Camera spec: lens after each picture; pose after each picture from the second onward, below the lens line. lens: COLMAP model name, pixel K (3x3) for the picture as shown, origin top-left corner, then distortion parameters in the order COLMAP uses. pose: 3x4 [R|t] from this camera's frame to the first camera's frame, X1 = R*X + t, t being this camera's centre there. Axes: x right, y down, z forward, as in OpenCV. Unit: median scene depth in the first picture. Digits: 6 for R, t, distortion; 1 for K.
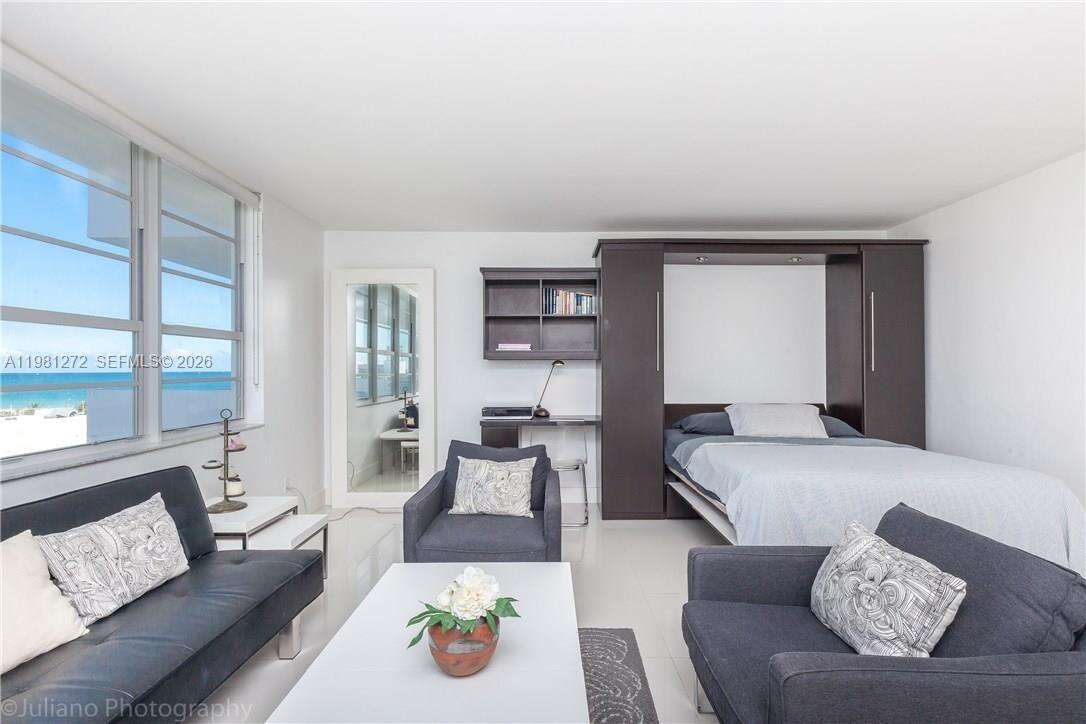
lens RADIAL K [[491.7, 0, 545.1], [0, 491.7, 360.2], [0, 0, 1]] dist [-0.001105, -0.000640]
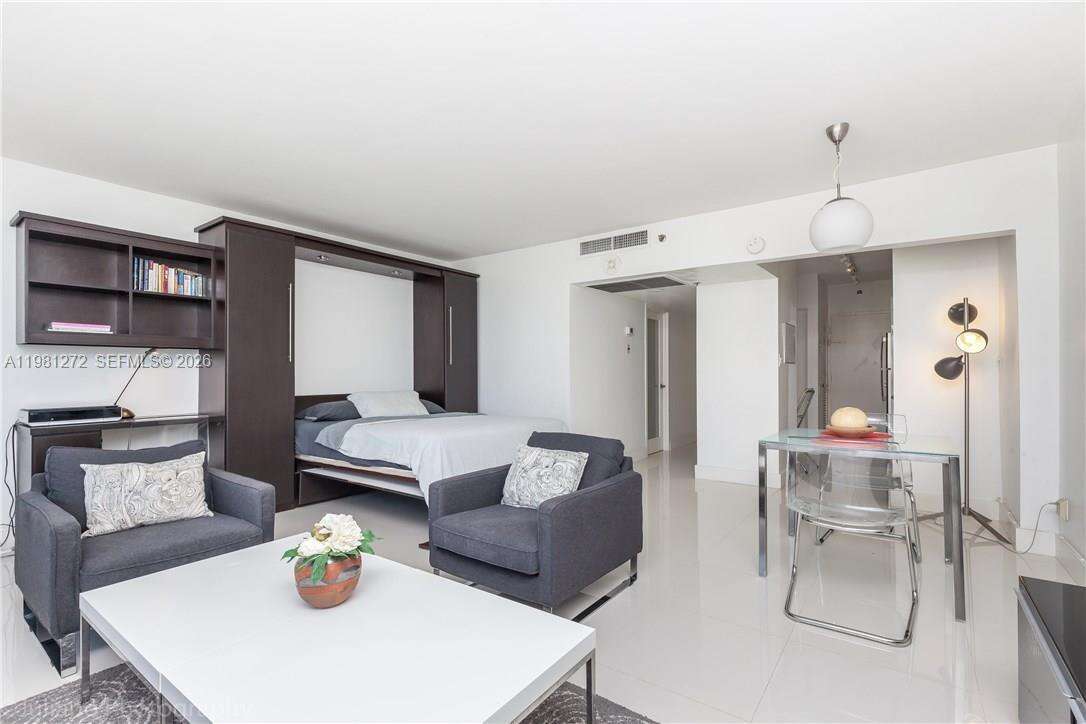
lens RADIAL K [[491.7, 0, 553.8], [0, 491.7, 367.8], [0, 0, 1]] dist [-0.001105, -0.000640]
pose [[0.582755, 0.007560, 0.812613, -0.267802], [-0.014470, 0.999895, 0.001075, 0.024367], [-0.812519, -0.012384, 0.582803, -0.027922]]
